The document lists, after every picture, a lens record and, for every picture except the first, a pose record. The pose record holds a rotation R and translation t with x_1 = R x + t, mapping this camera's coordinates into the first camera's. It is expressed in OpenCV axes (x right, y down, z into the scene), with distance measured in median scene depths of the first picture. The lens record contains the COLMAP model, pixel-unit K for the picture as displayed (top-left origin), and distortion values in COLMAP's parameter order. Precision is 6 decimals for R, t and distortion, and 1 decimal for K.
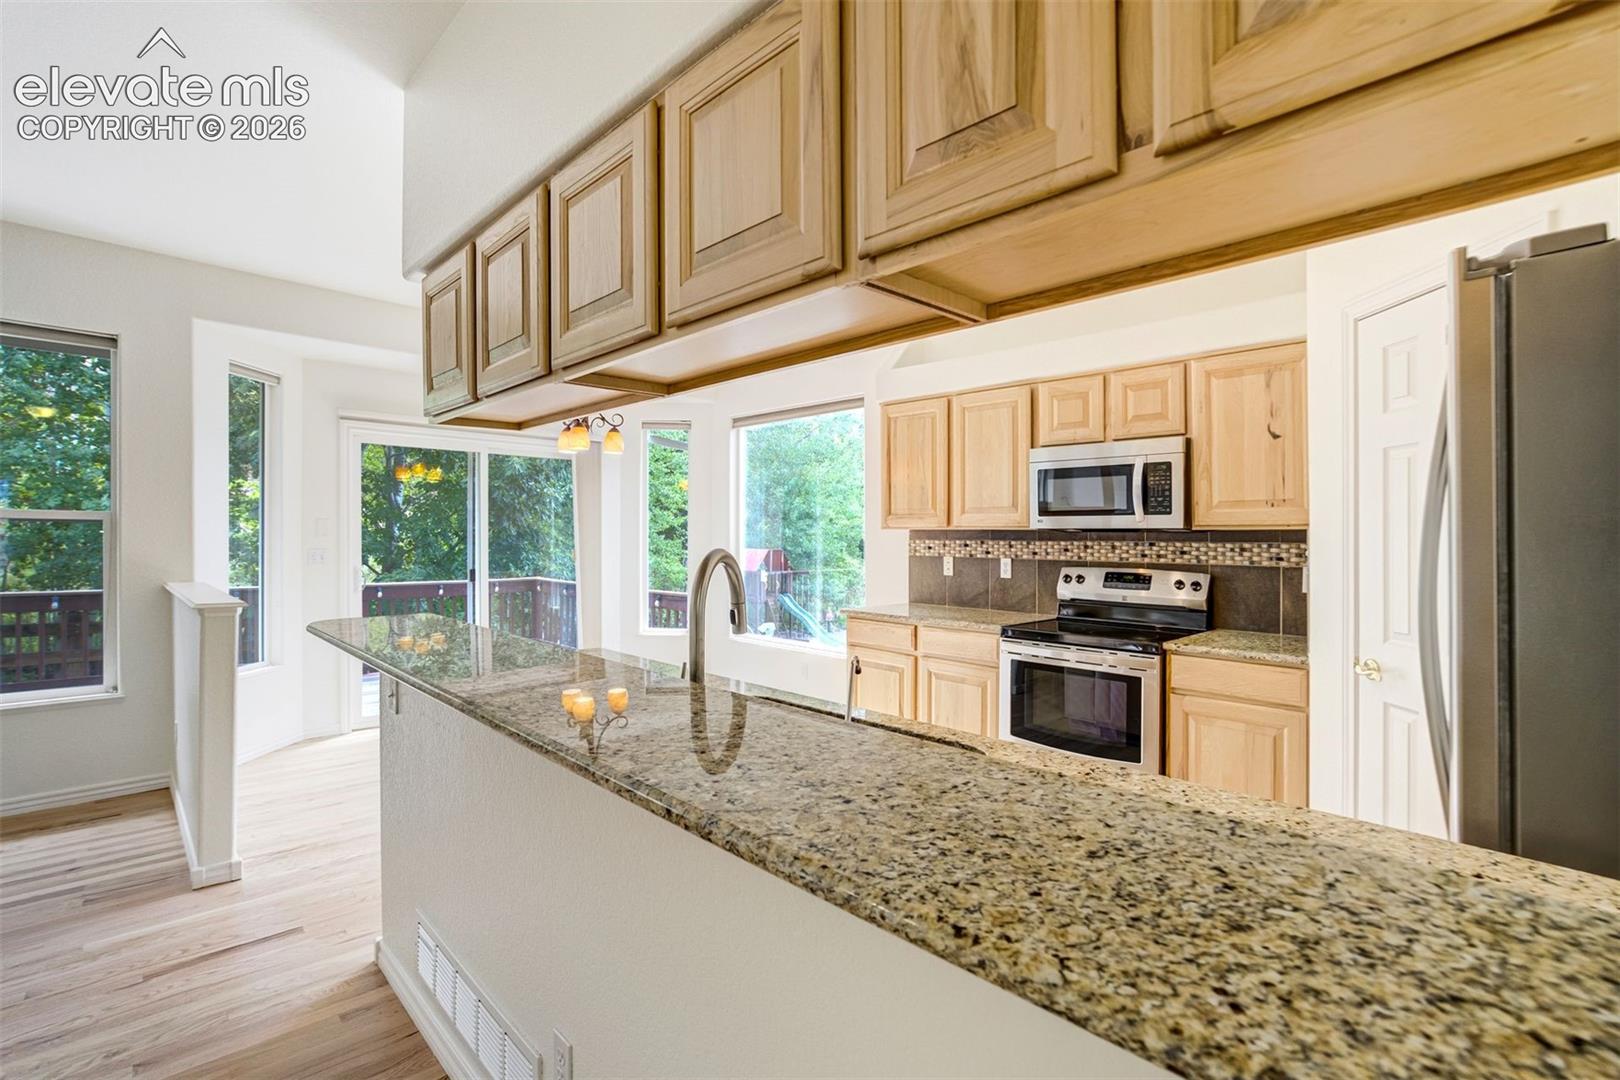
lens RADIAL K [[762.4, 0, 799.0], [0, 762.4, 521.1], [0, 0, 1]] dist [-0.037938, 0.018984]
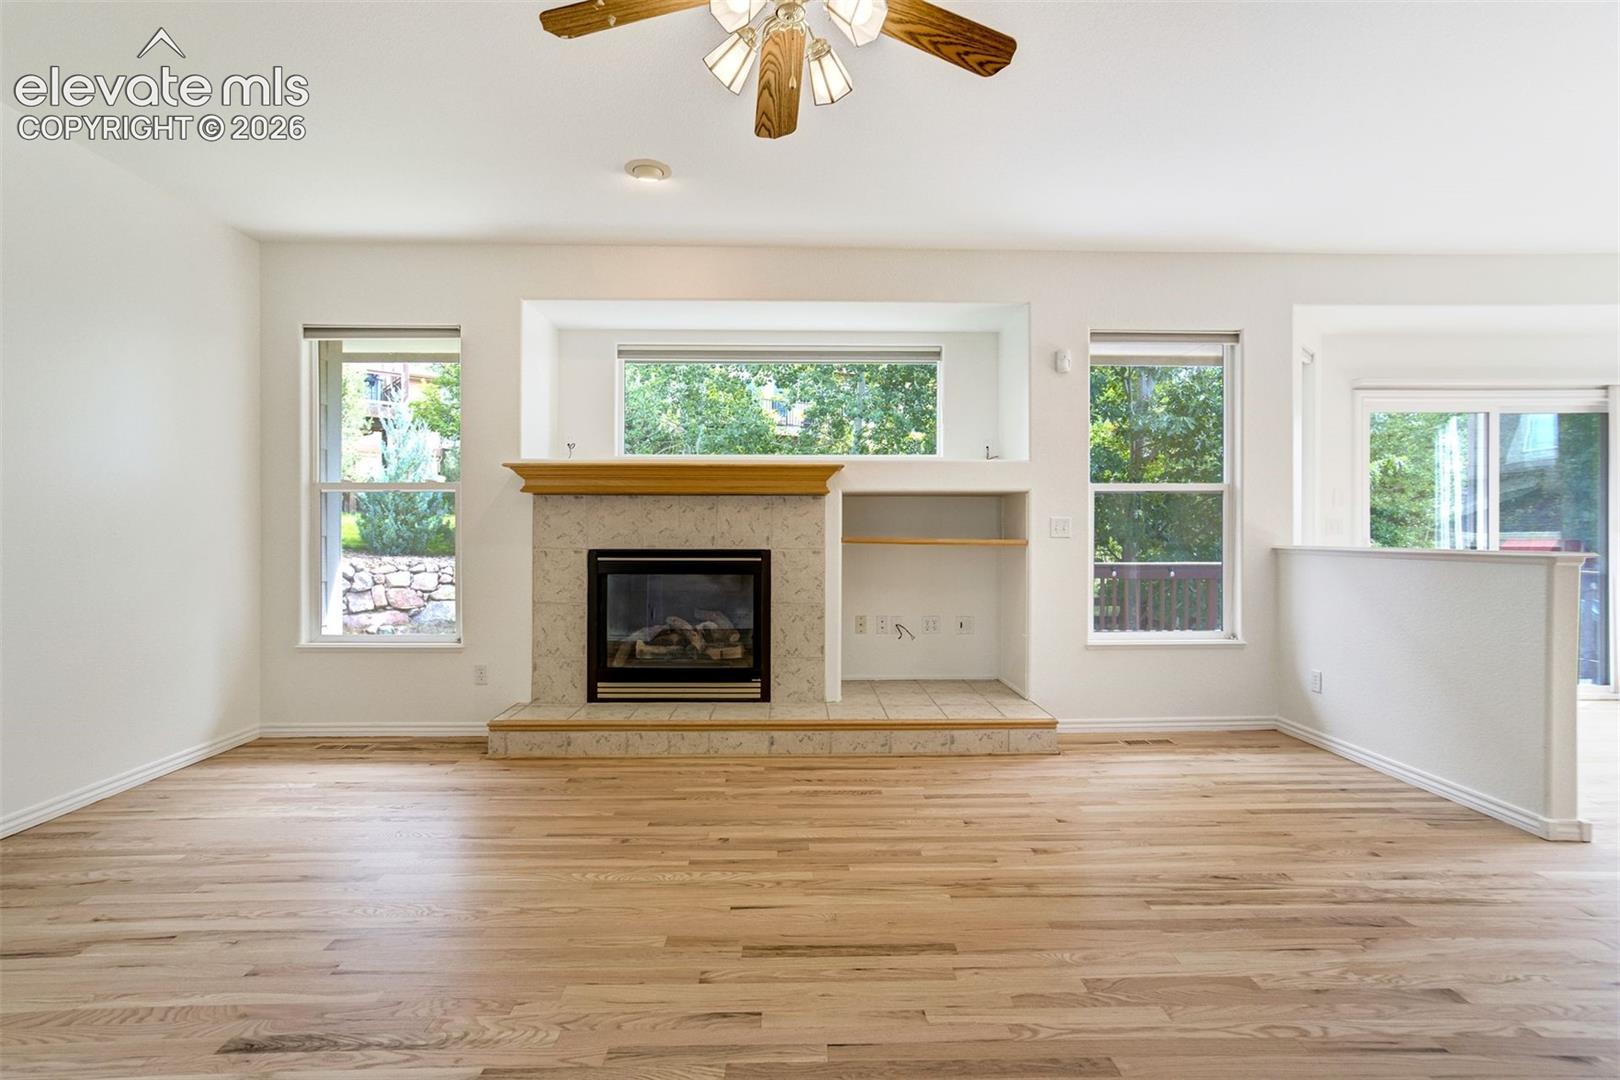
lens RADIAL K [[745.1, 0, 812.0], [0, 745.1, 526.8], [0, 0, 1]] dist [-0.039207, 0.027001]
pose [[0.744040, -0.017779, -0.667899, -0.648072], [0.025685, 0.999668, 0.002002, 0.034155], [0.667642, -0.018644, 0.744249, -0.286060]]
